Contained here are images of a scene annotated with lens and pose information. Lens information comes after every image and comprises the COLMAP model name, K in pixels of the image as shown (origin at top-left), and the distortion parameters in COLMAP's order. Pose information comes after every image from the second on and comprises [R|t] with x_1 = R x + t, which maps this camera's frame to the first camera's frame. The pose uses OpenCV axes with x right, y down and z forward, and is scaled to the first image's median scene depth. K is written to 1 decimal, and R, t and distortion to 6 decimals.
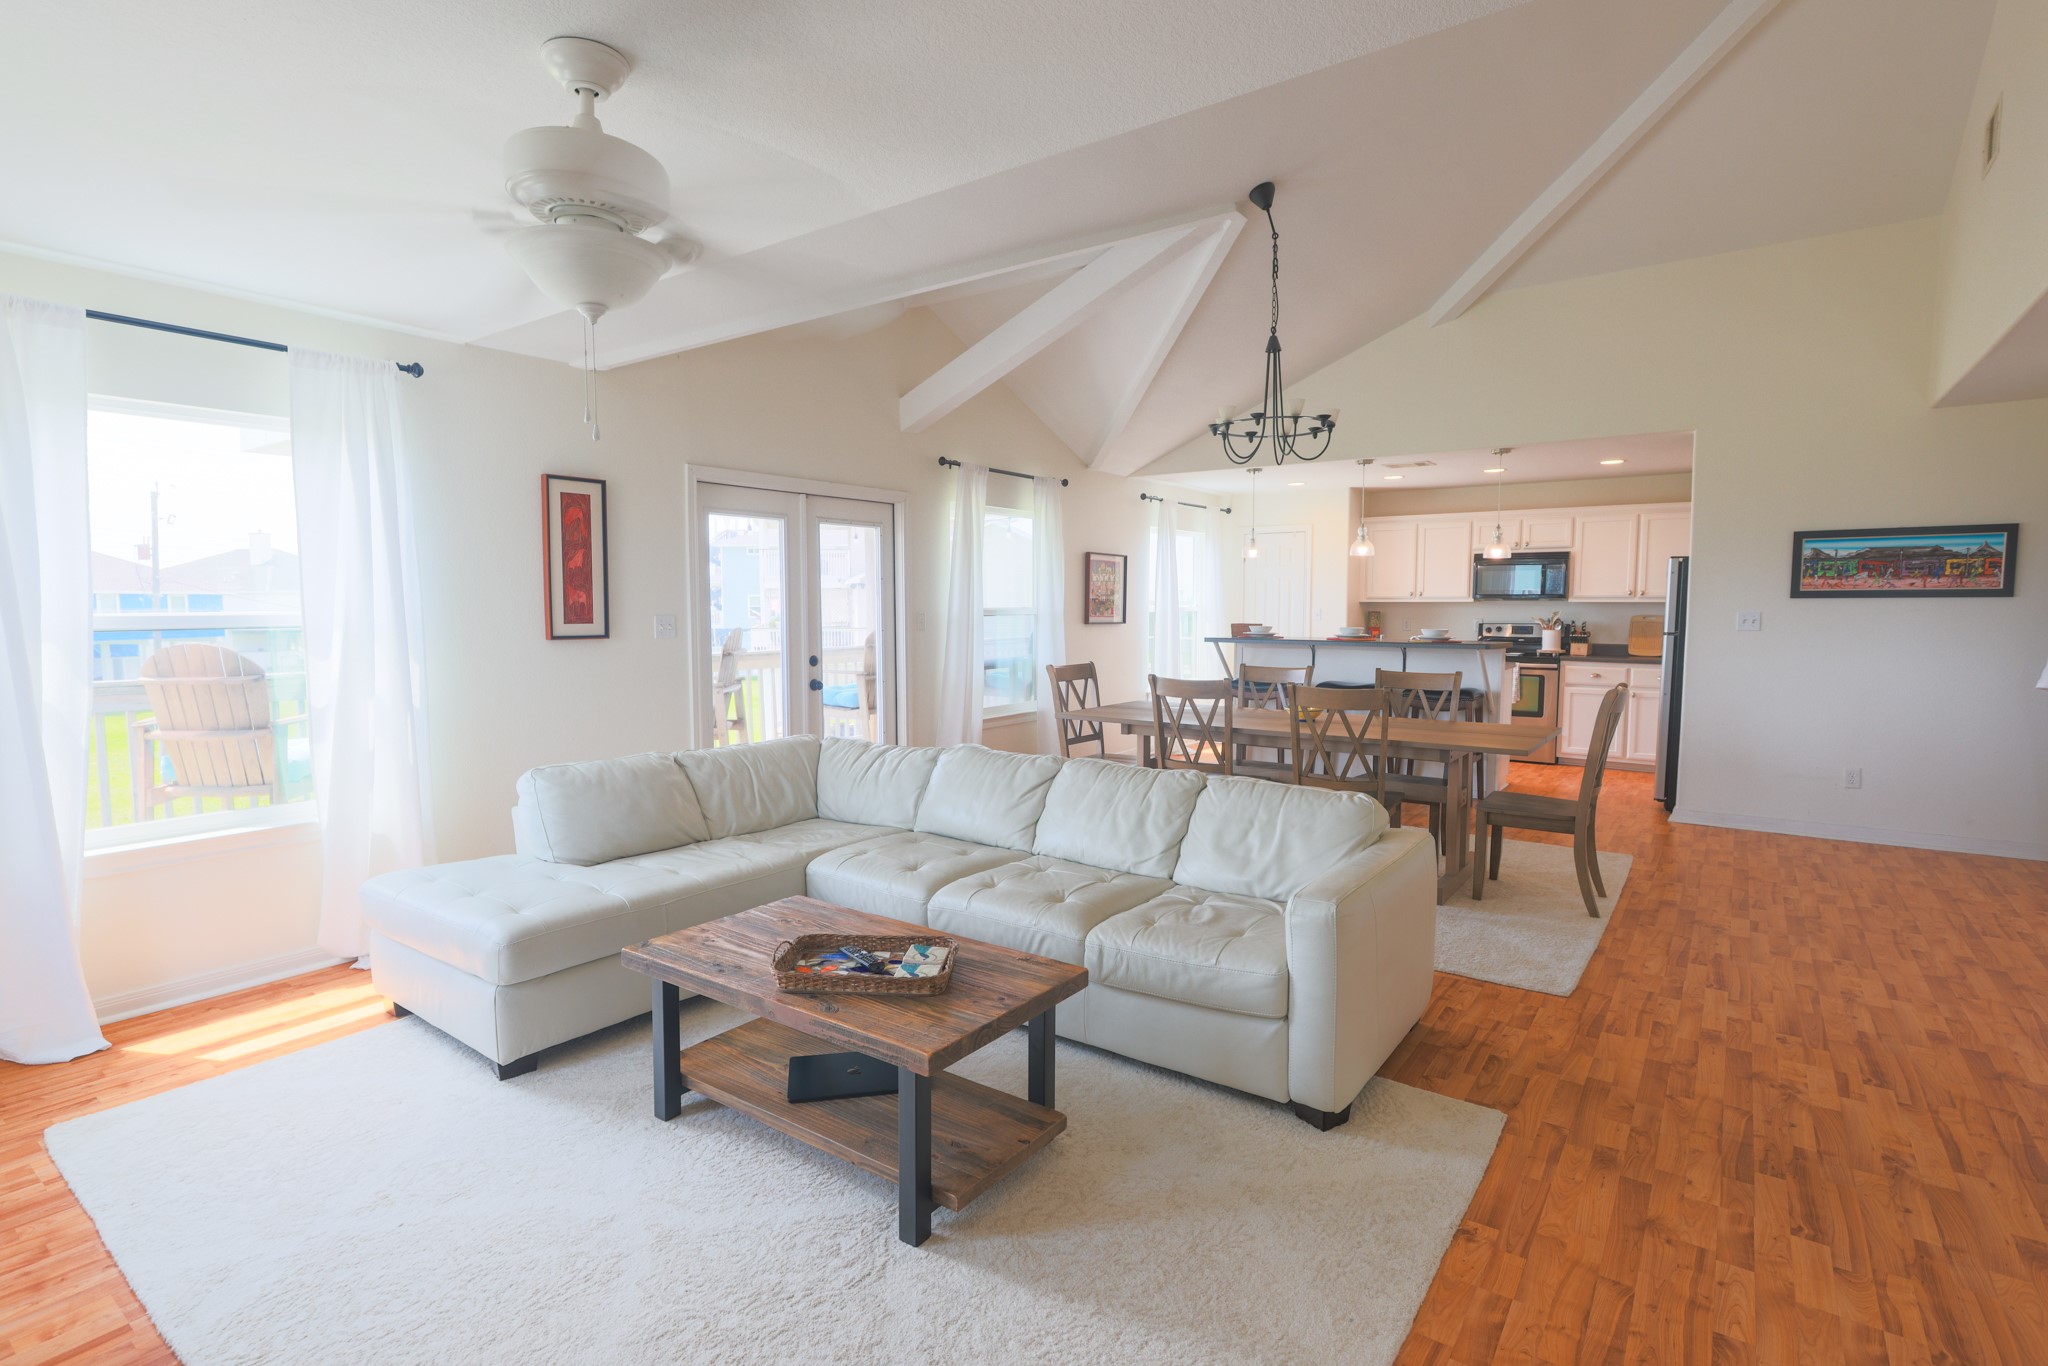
lens RADIAL K [[971.0, 0, 1020.5], [0, 971.0, 701.4], [0, 0, 1]] dist [-0.001163, 0.000638]
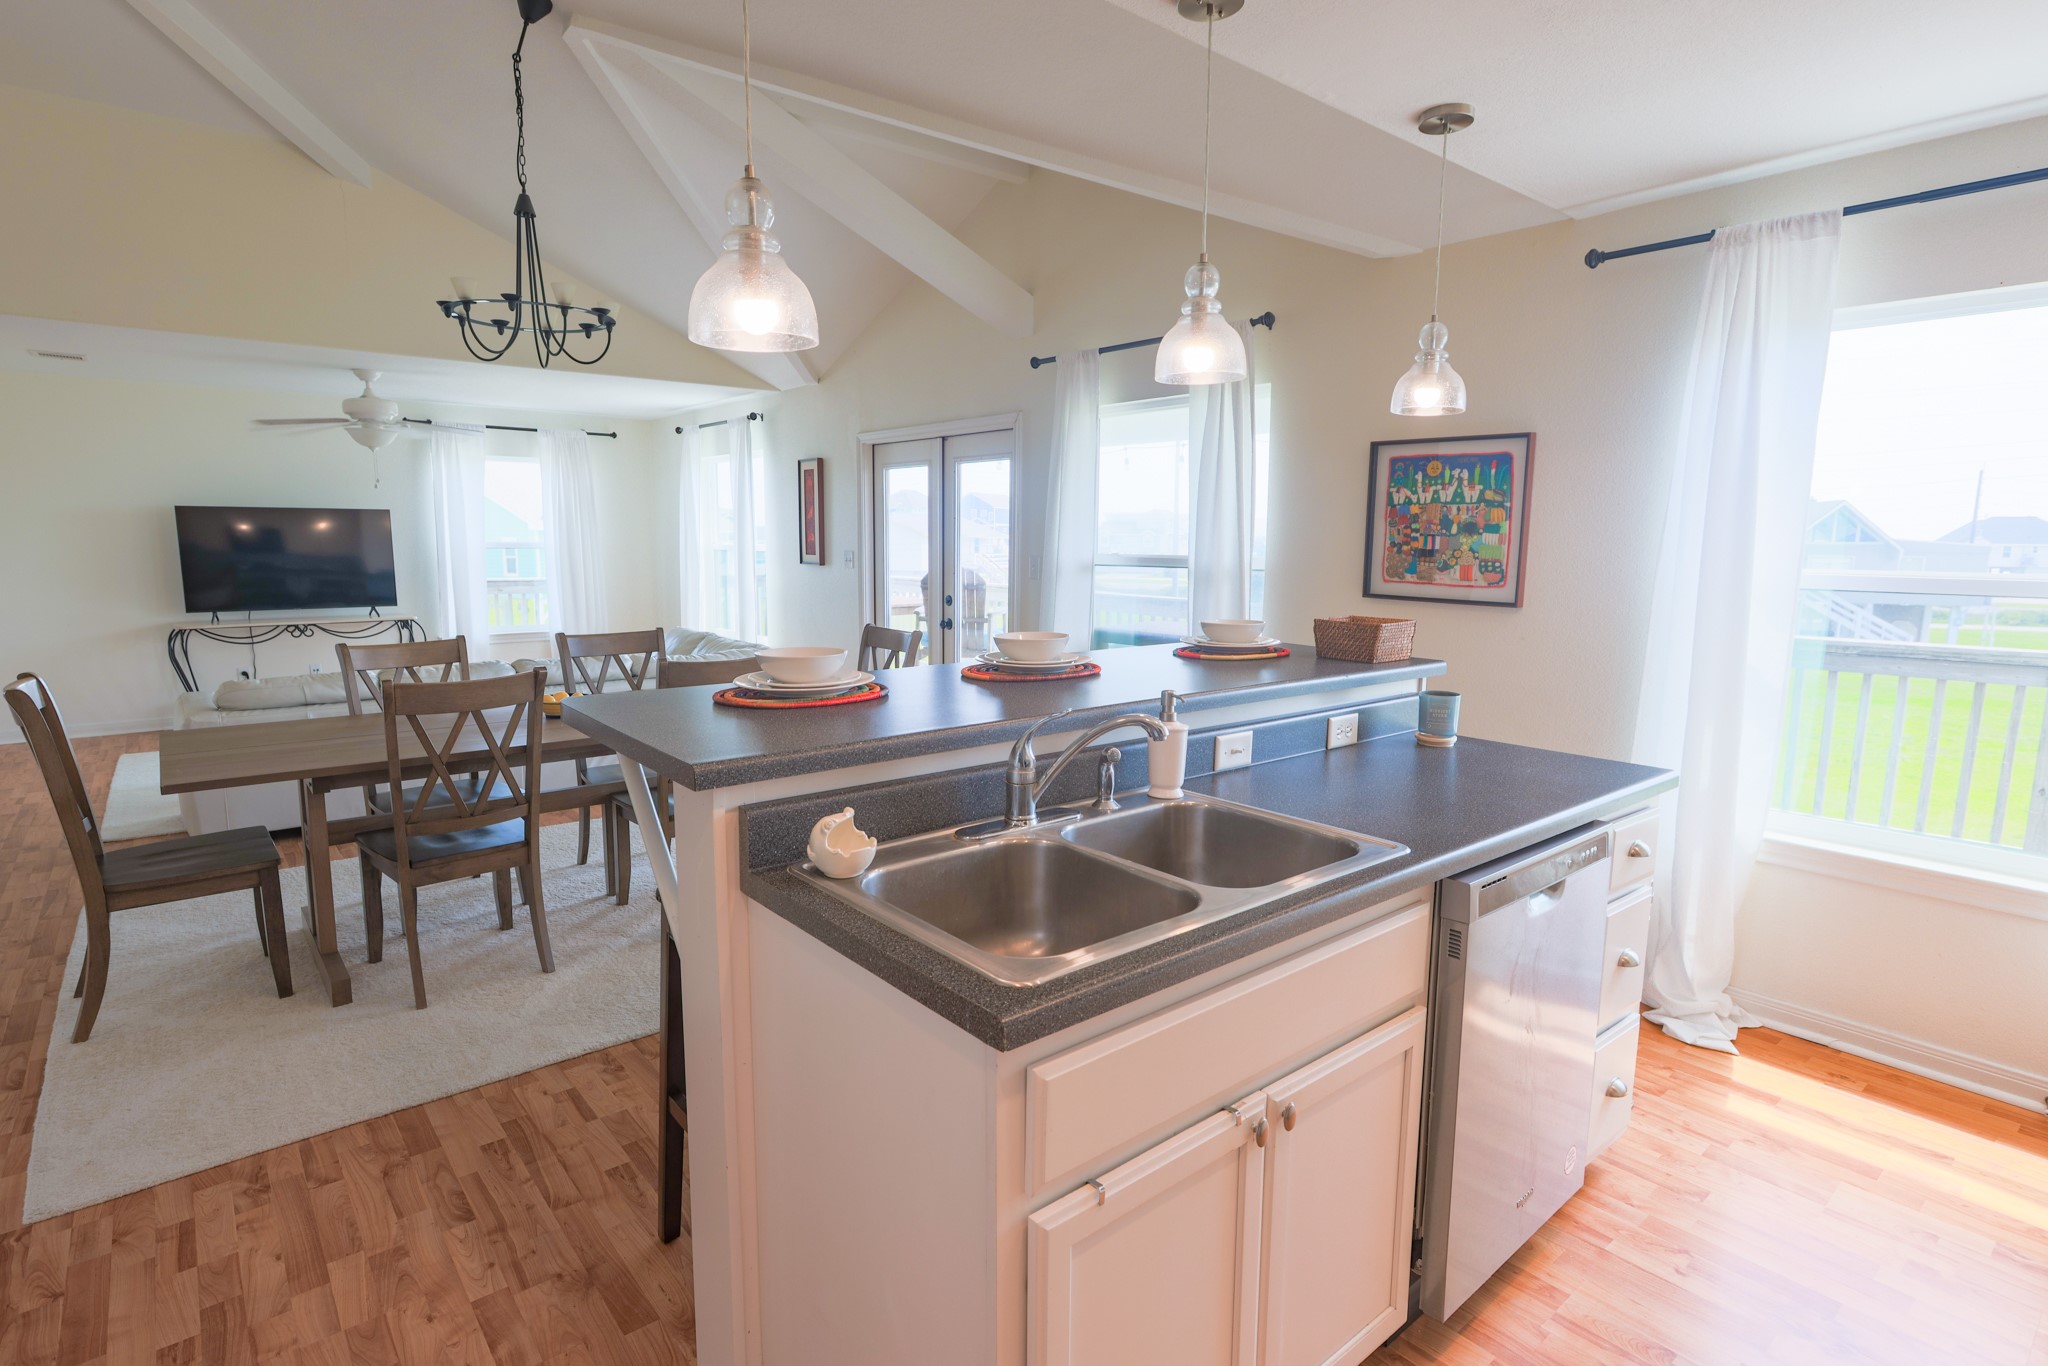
lens RADIAL K [[1023.9, 0, 1010.5], [0, 1023.9, 679.7], [0, 0, 1]] dist [-0.004050, 0.004552]
pose [[-0.237183, 0.133787, -0.962208, 1.119829], [-0.106083, 0.980982, 0.162547, -0.193526], [0.965656, 0.140627, -0.218480, 1.787611]]
